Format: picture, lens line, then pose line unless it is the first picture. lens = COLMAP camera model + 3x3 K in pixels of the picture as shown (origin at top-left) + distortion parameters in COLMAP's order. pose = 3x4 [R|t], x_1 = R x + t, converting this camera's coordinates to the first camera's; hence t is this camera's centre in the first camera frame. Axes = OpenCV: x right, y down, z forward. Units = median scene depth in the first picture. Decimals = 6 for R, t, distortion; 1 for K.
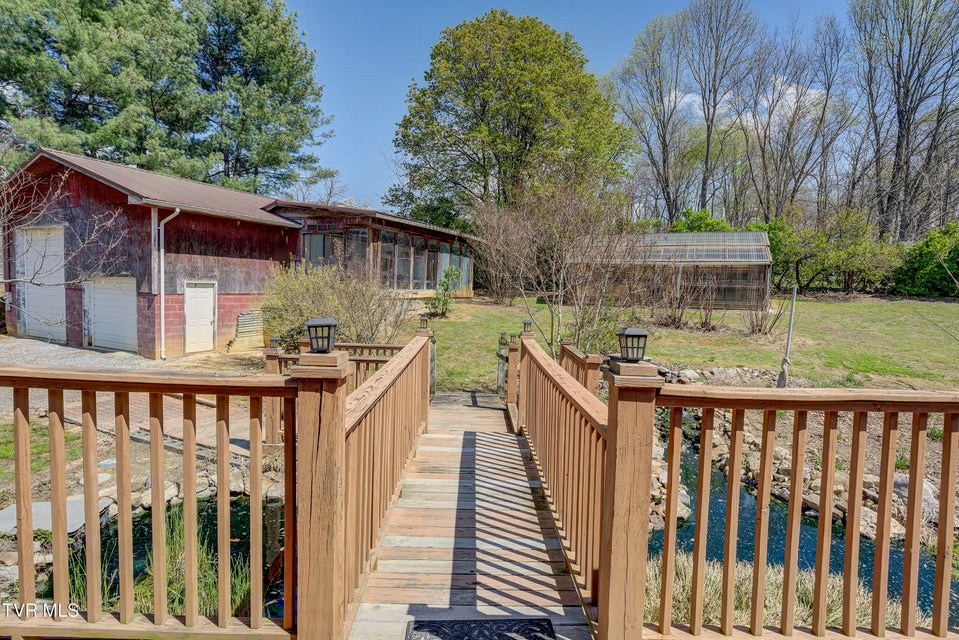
lens RADIAL K [[509.2, 0, 479.5], [0, 509.2, 320.0], [0, 0, 1]] dist [-0.006817, 0.000068]
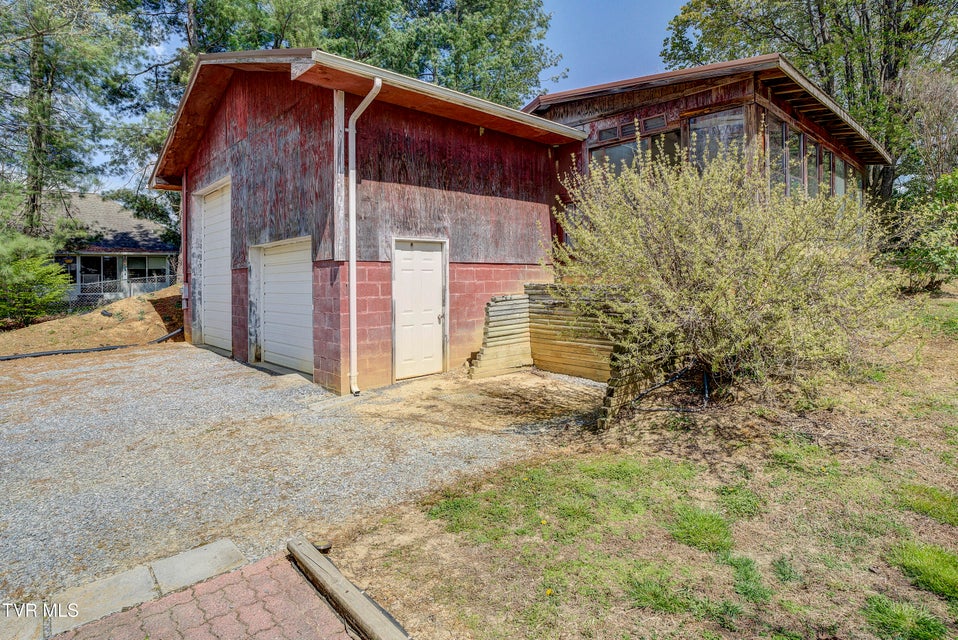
lens RADIAL K [[525.3, 0, 480.5], [0, 525.3, 280.0], [0, 0, 1]] dist [-0.001136, -0.000004]
pose [[0.931771, -0.045969, -0.360125, -0.308942], [0.018231, 0.996624, -0.080048, 0.010097], [0.362589, 0.068021, 0.929463, 0.542383]]
